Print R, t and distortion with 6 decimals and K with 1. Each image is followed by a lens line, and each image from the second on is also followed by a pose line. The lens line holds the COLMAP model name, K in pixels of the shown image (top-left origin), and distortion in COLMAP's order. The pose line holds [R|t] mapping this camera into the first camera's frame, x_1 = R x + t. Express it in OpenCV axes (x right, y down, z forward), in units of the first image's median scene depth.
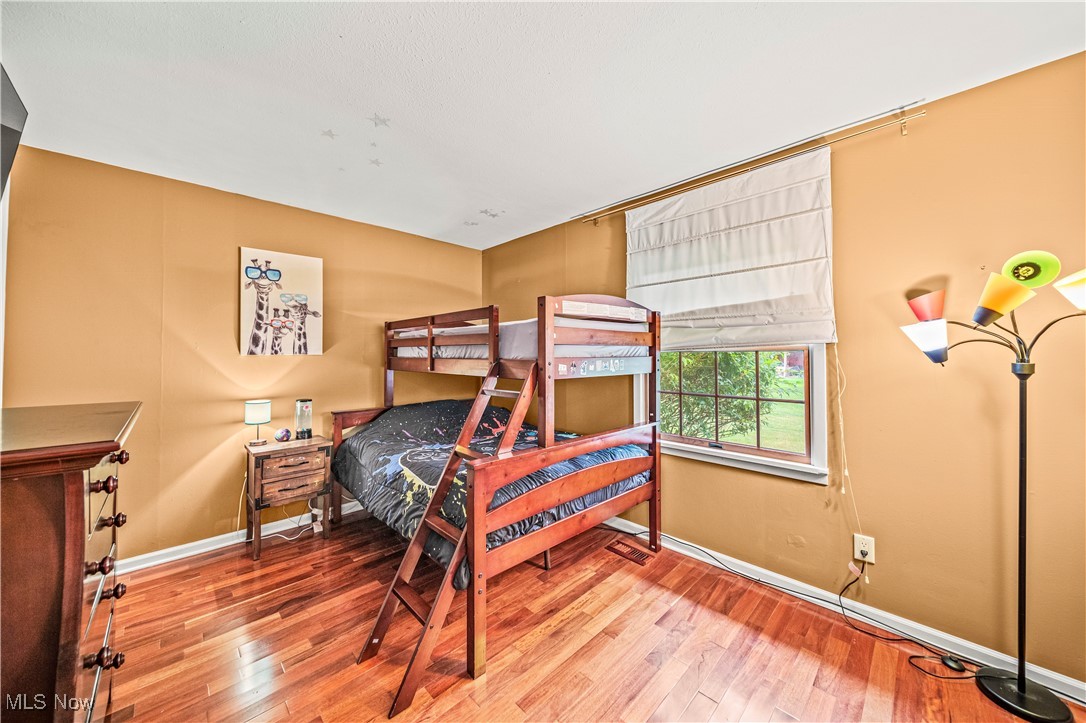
lens RADIAL K [[381.3, 0, 544.8], [0, 381.3, 353.1], [0, 0, 1]] dist [0.002220, -0.001749]
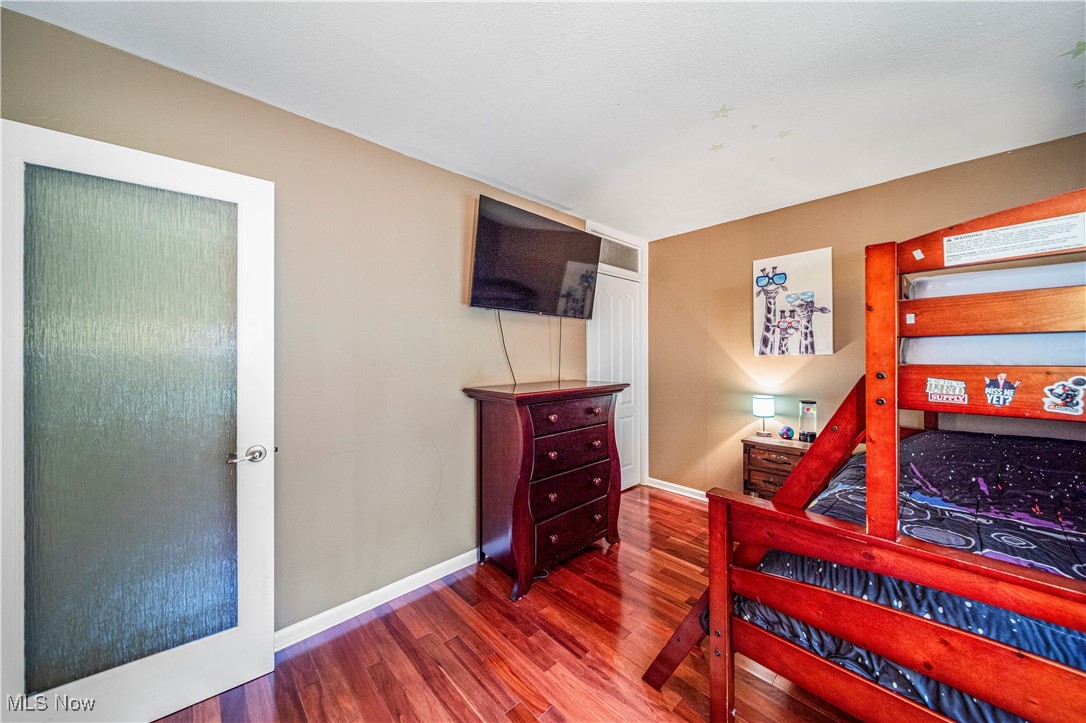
lens RADIAL K [[381.3, 0, 545.2], [0, 381.3, 360.4], [0, 0, 1]] dist [0.002220, -0.001749]
pose [[-0.029773, 0.016561, -0.999419, 0.363561], [0.009105, 0.999826, 0.016296, -0.002973], [0.999515, -0.008614, -0.029918, 0.383846]]
